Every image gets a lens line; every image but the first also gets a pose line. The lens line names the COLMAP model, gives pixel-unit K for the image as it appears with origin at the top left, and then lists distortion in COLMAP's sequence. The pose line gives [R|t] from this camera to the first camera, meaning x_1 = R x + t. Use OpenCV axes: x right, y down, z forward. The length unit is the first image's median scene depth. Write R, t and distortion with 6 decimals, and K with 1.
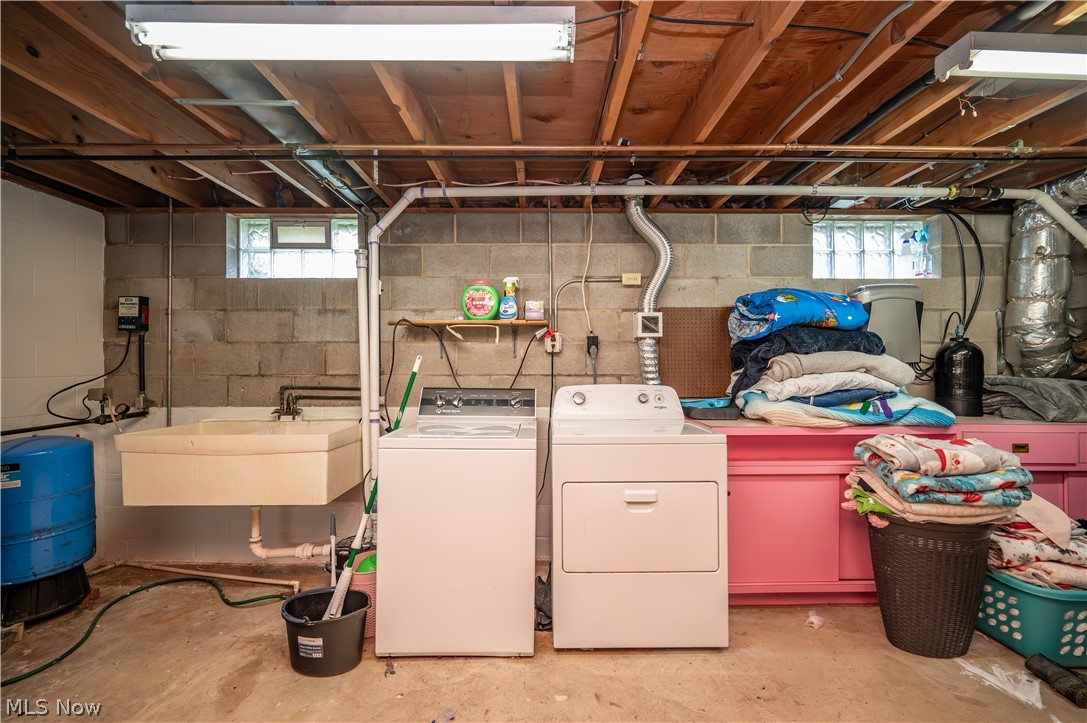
lens RADIAL K [[429.2, 0, 546.6], [0, 429.2, 363.8], [0, 0, 1]] dist [0.000605, -0.000448]
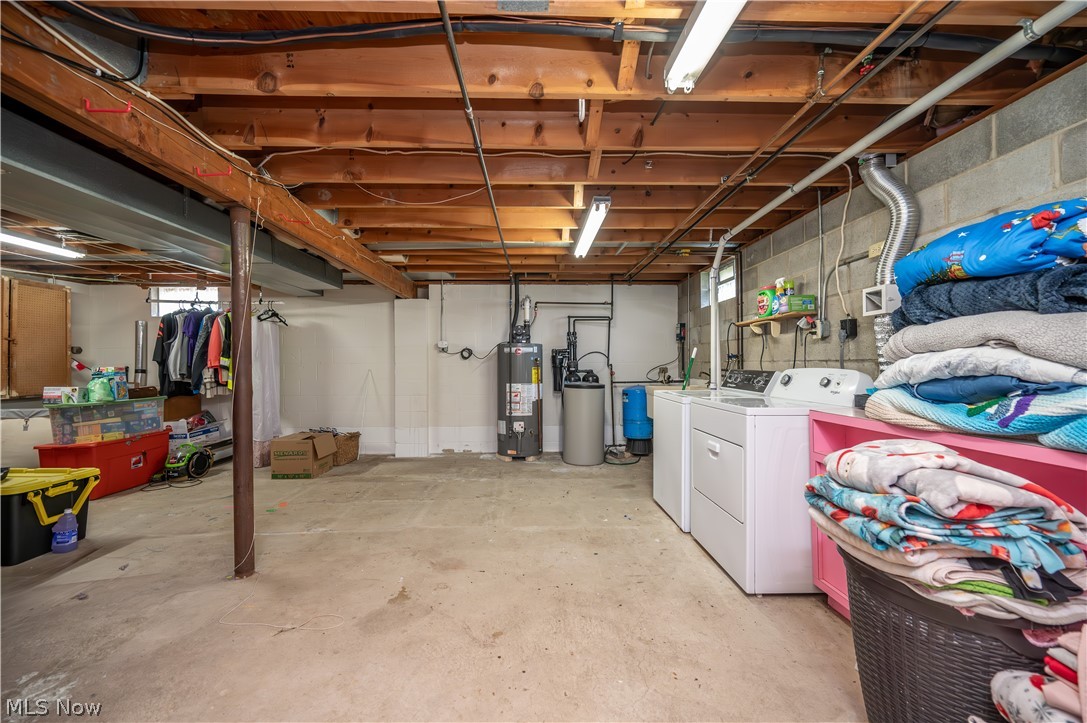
lens RADIAL K [[429.2, 0, 545.4], [0, 429.2, 362.5], [0, 0, 1]] dist [0.000605, -0.000448]
pose [[0.018450, -0.005455, -0.999815, 1.231188], [0.009972, 0.999936, -0.005272, 0.035503], [0.999780, -0.009873, 0.018503, 0.351355]]
